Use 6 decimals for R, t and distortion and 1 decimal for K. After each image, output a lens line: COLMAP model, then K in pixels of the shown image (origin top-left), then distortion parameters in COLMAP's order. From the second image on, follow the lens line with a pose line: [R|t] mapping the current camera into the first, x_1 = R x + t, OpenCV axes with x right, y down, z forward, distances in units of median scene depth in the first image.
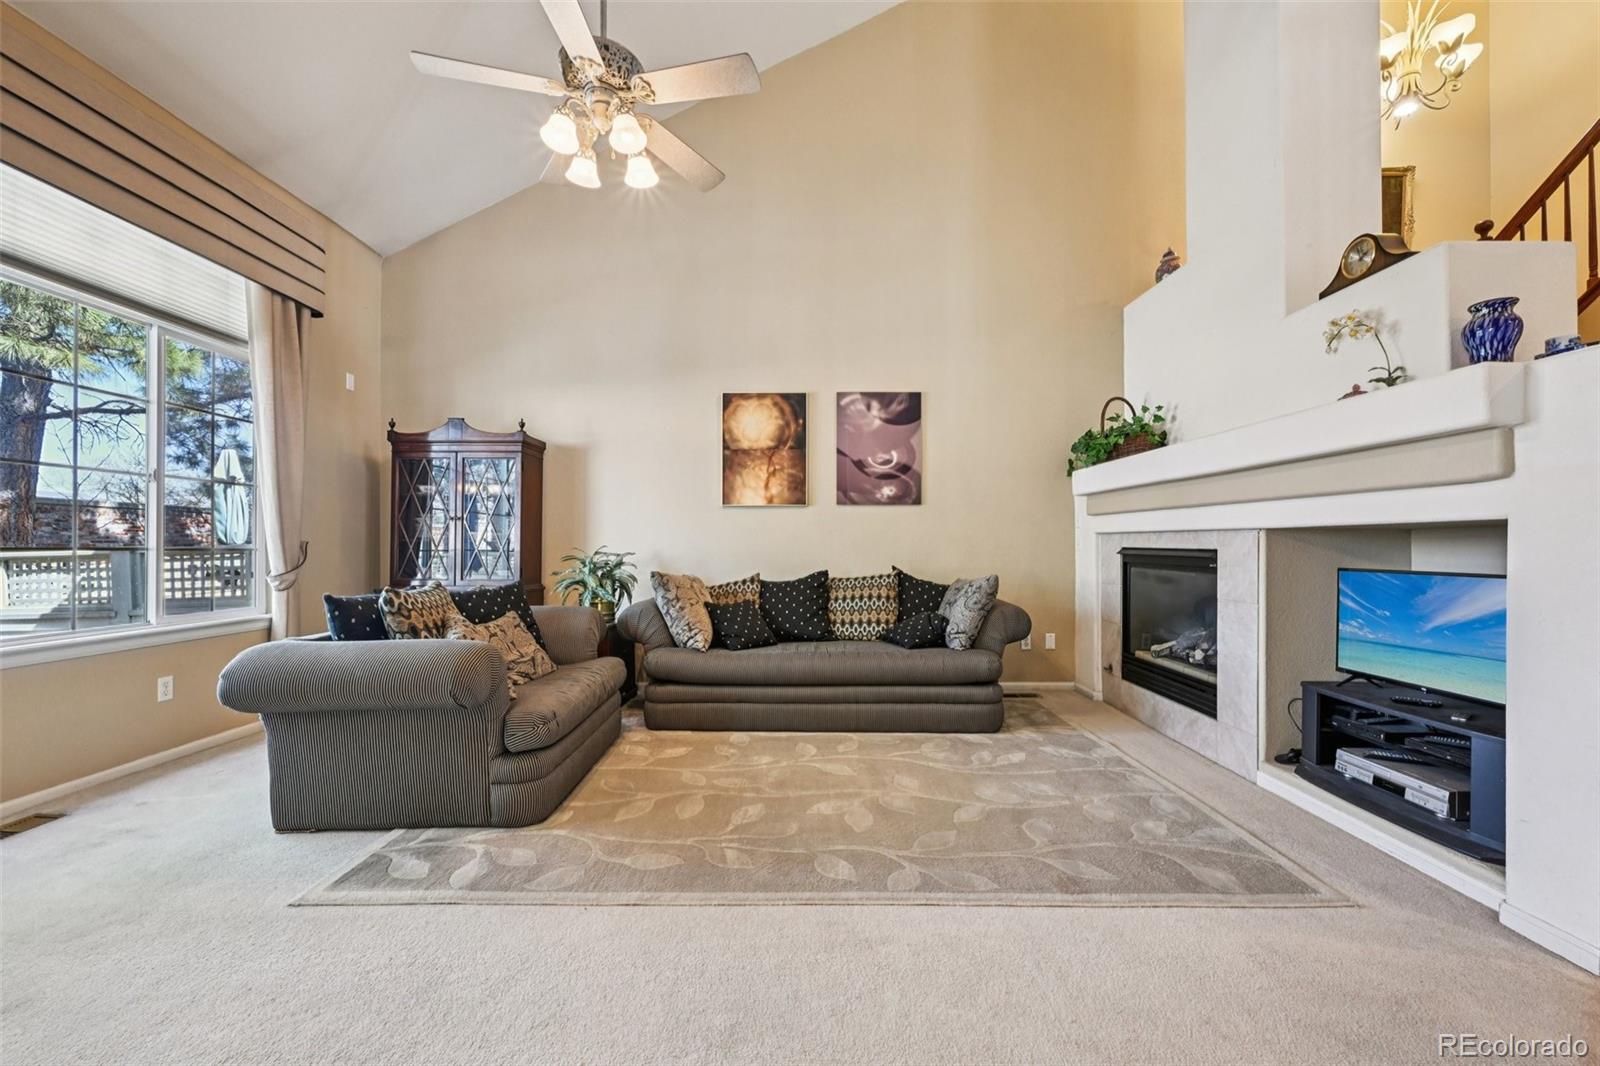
lens RADIAL K [[630.9, 0, 807.3], [0, 630.9, 542.0], [0, 0, 1]] dist [0.000952, 0.000035]
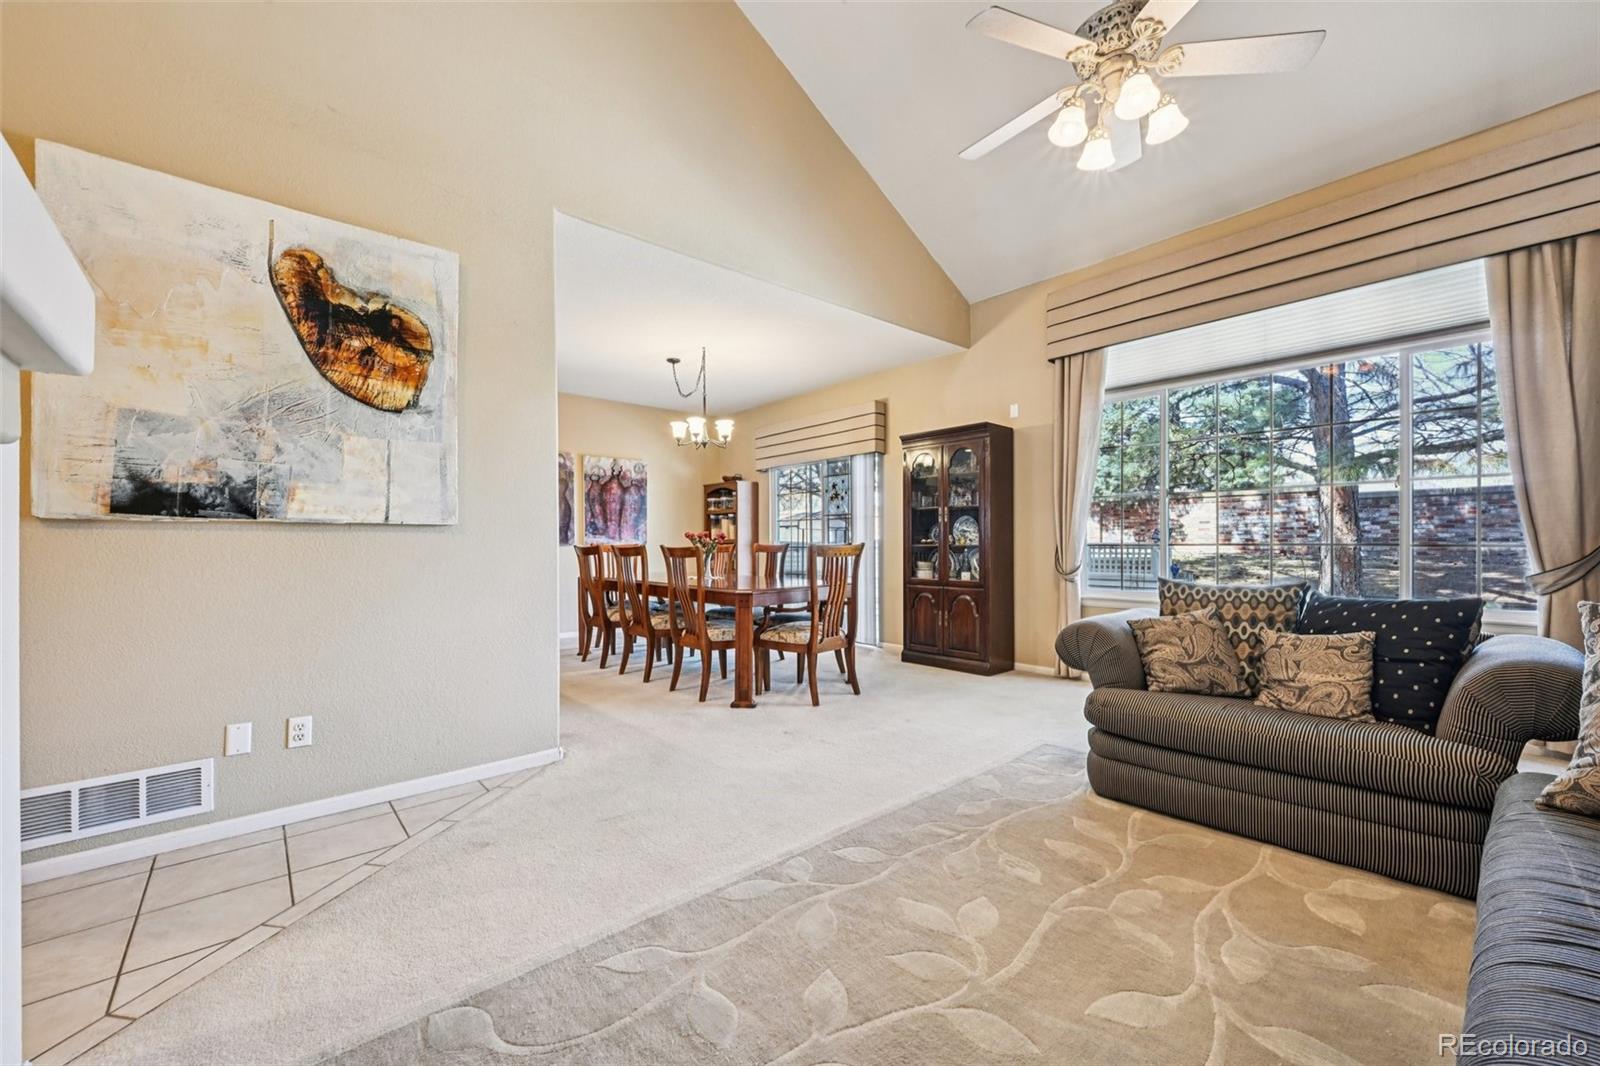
lens RADIAL K [[630.9, 0, 807.3], [0, 630.9, 542.0], [0, 0, 1]] dist [0.000952, 0.000035]
pose [[-0.747584, 0.001789, -0.664165, 0.396421], [0.008893, 0.999934, -0.007316, 0.001987], [0.664108, -0.011376, -0.747550, 0.854139]]
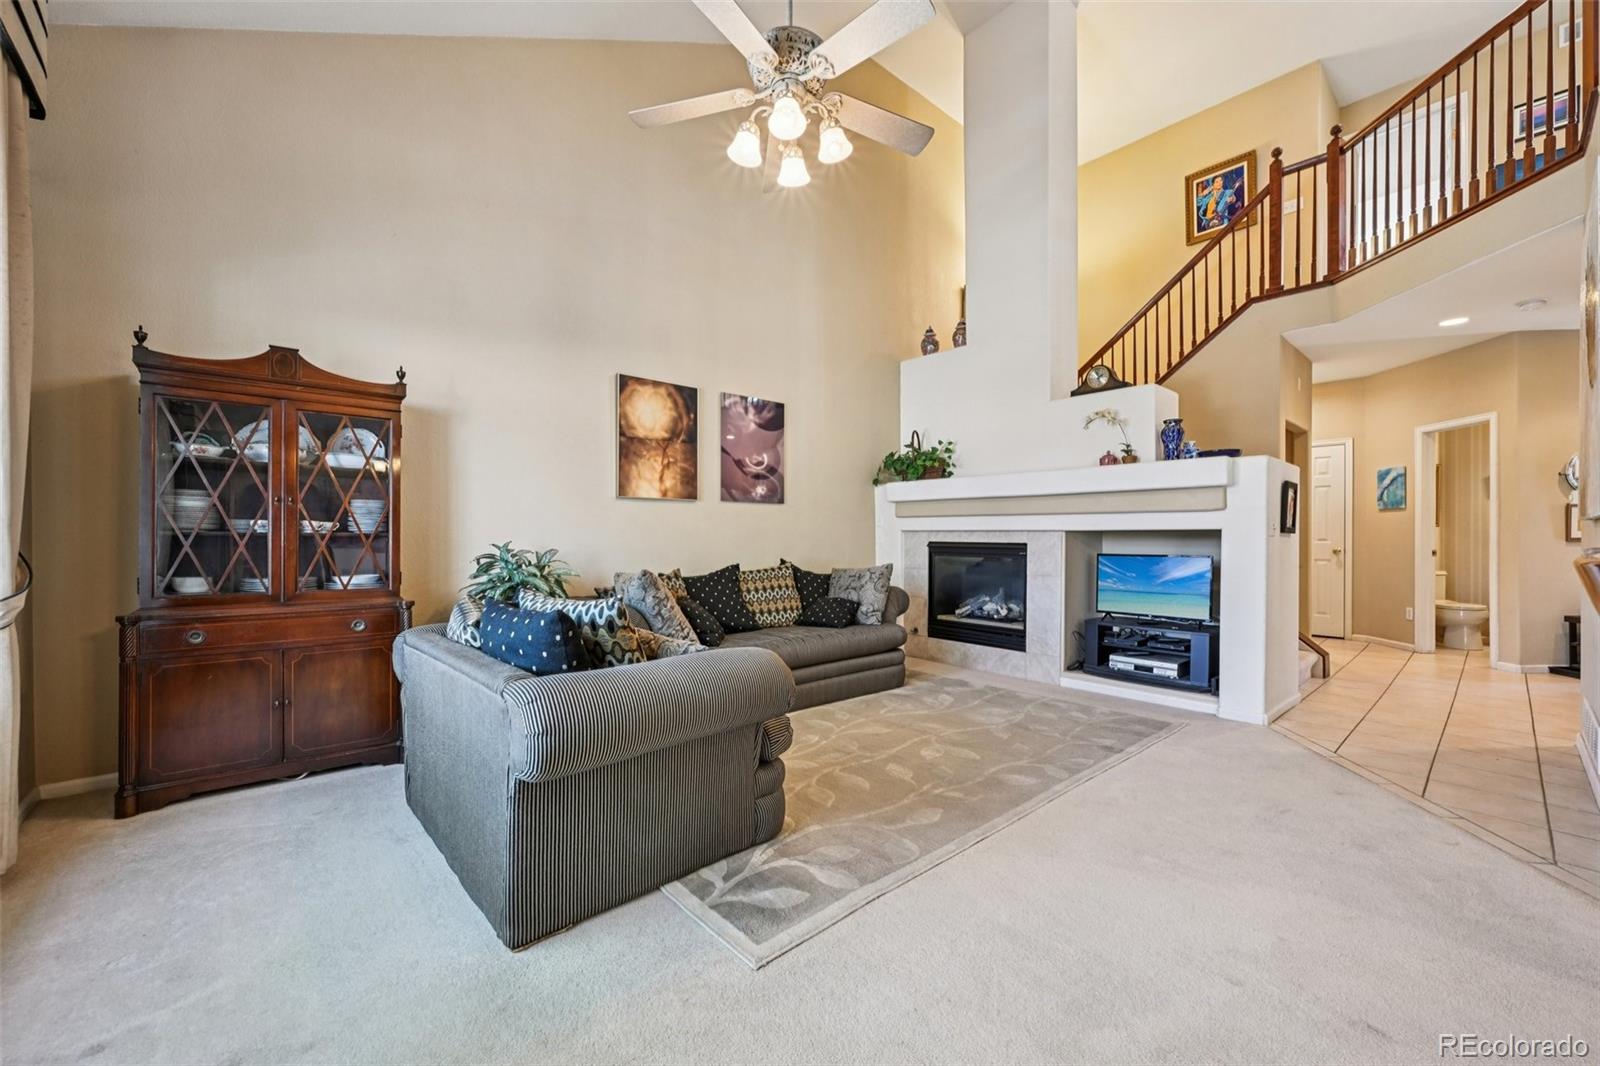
lens RADIAL K [[627.3, 0, 811.6], [0, 627.3, 541.5], [0, 0, 1]] dist [0.001322, -0.000307]
pose [[0.747234, -0.002265, 0.664557, -0.582953], [-0.005759, 0.999935, 0.009884, -0.003728], [-0.664536, -0.011213, 0.747172, 0.143616]]
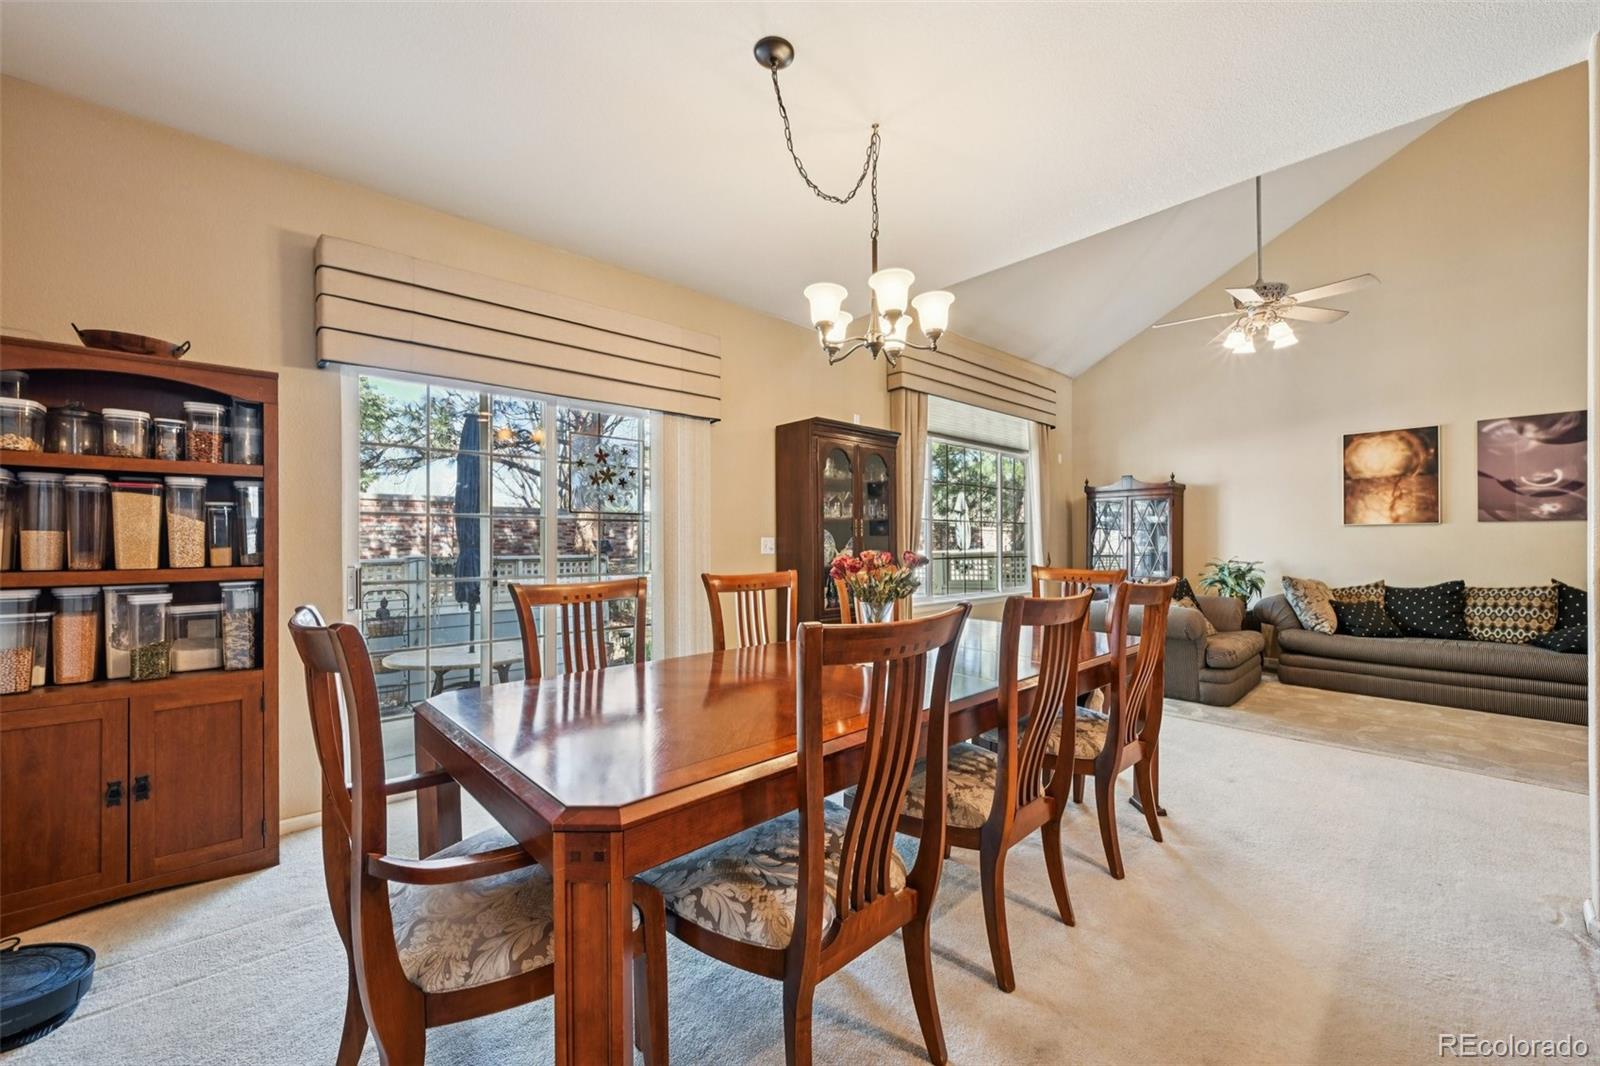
lens RADIAL K [[624.5, 0, 793.2], [0, 624.5, 537.8], [0, 0, 1]] dist [-0.007497, 0.000518]
pose [[0.666555, -0.005036, -0.745439, 0.061021], [0.006598, 0.999978, -0.000856, -0.041901], [0.745427, -0.004348, 0.666573, -0.698023]]
